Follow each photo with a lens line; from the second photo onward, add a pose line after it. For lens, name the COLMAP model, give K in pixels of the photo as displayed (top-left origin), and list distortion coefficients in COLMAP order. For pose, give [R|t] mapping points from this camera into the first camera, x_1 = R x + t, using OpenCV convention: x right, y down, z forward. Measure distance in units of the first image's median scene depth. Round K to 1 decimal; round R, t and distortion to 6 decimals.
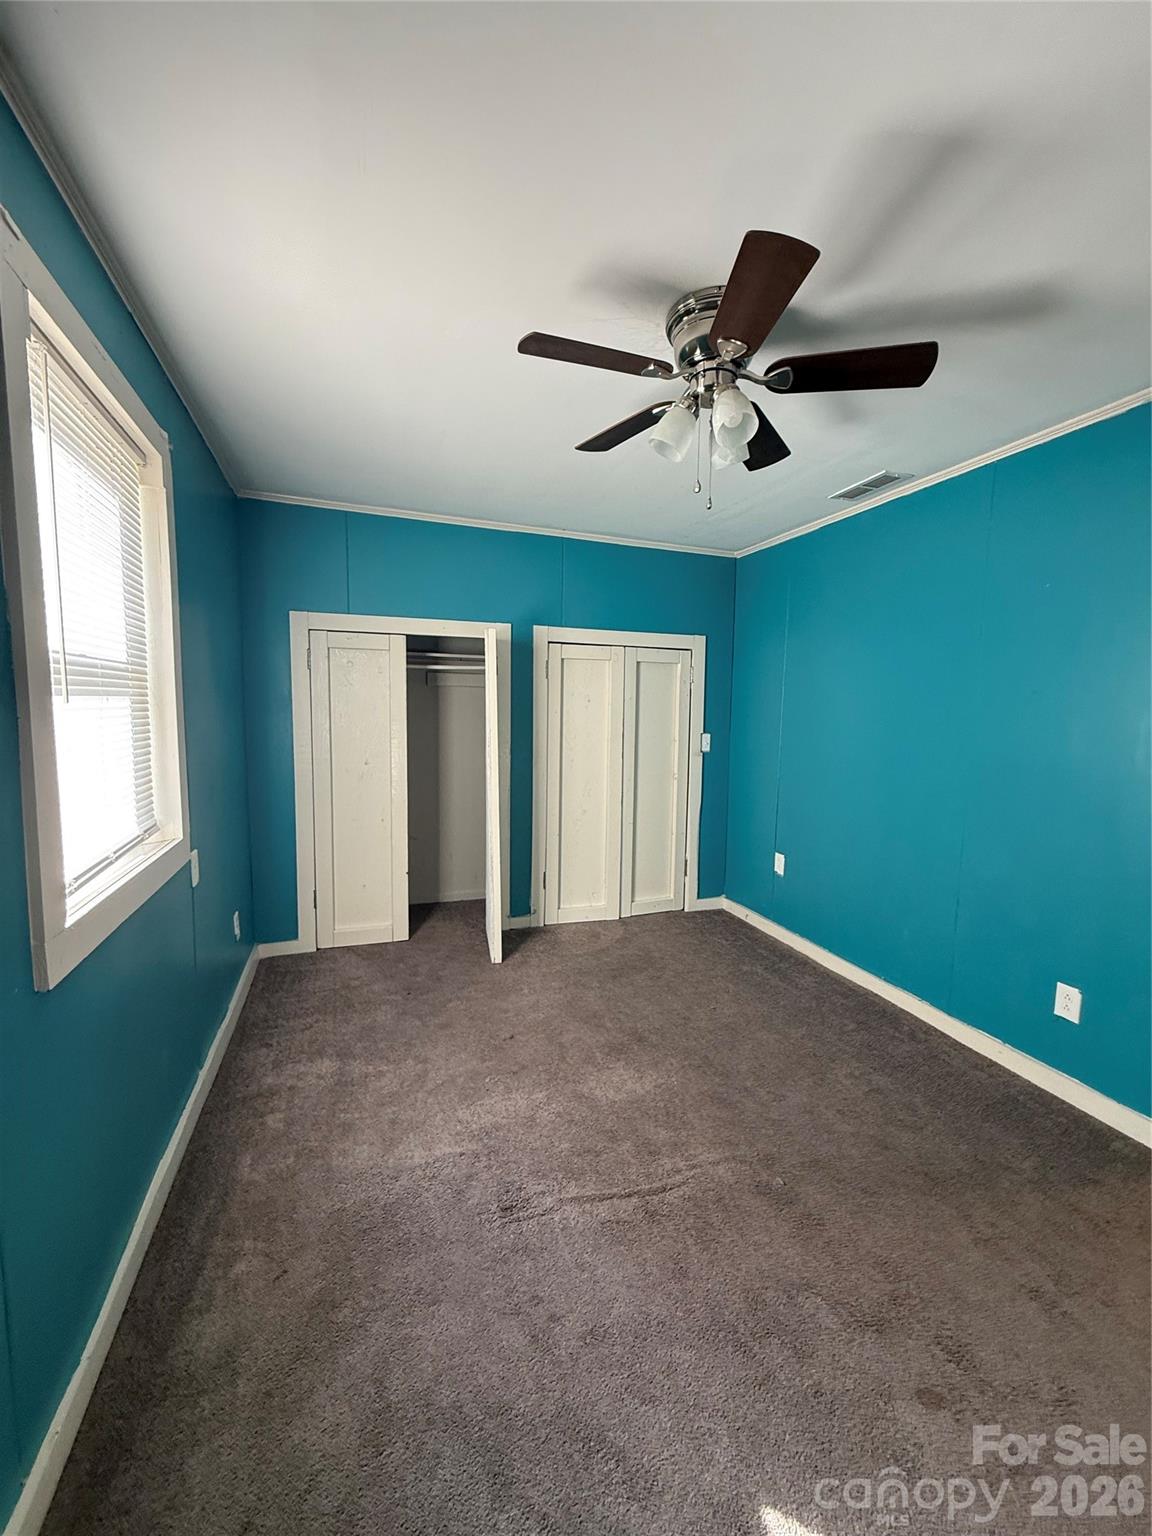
lens RADIAL K [[611.9, 0, 579.7], [0, 611.9, 761.7], [0, 0, 1]] dist [-0.003970, 0.001257]
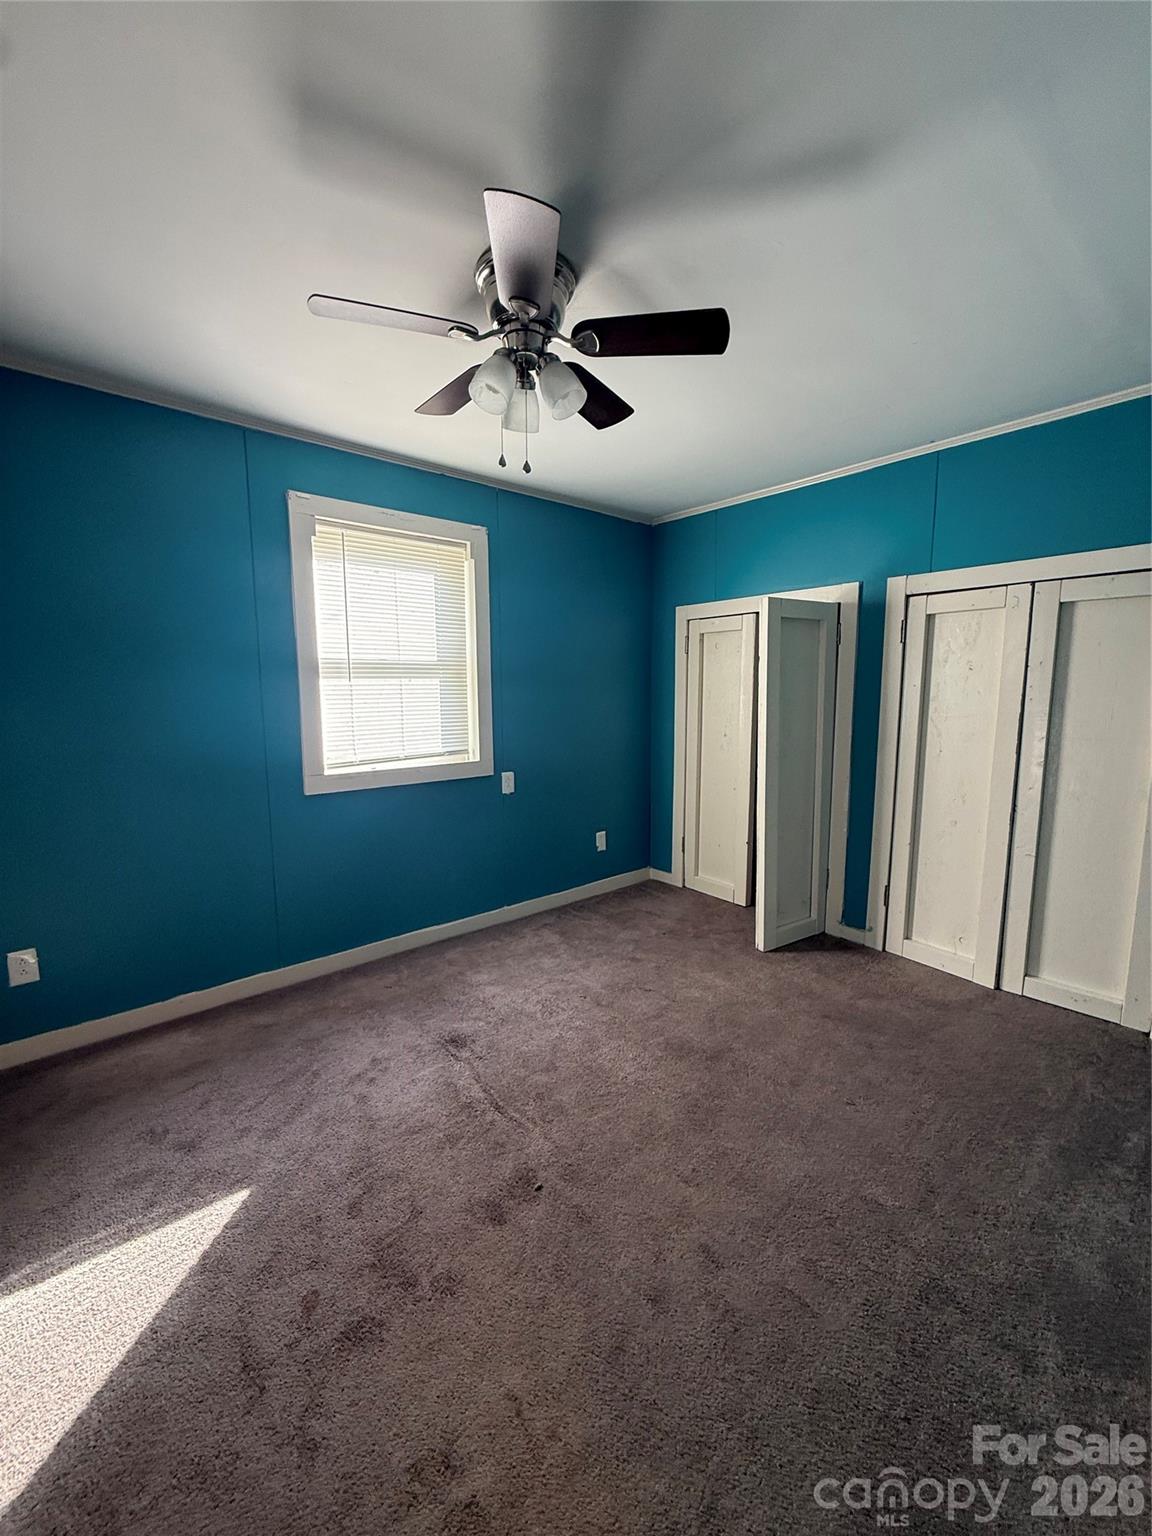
lens RADIAL K [[611.9, 0, 580.0], [0, 611.9, 769.4], [0, 0, 1]] dist [-0.003970, 0.001257]
pose [[0.347357, 0.106443, -0.931672, 0.741737], [-0.076164, 0.993457, 0.085106, -0.013241], [0.934635, 0.041398, 0.353192, 0.458709]]
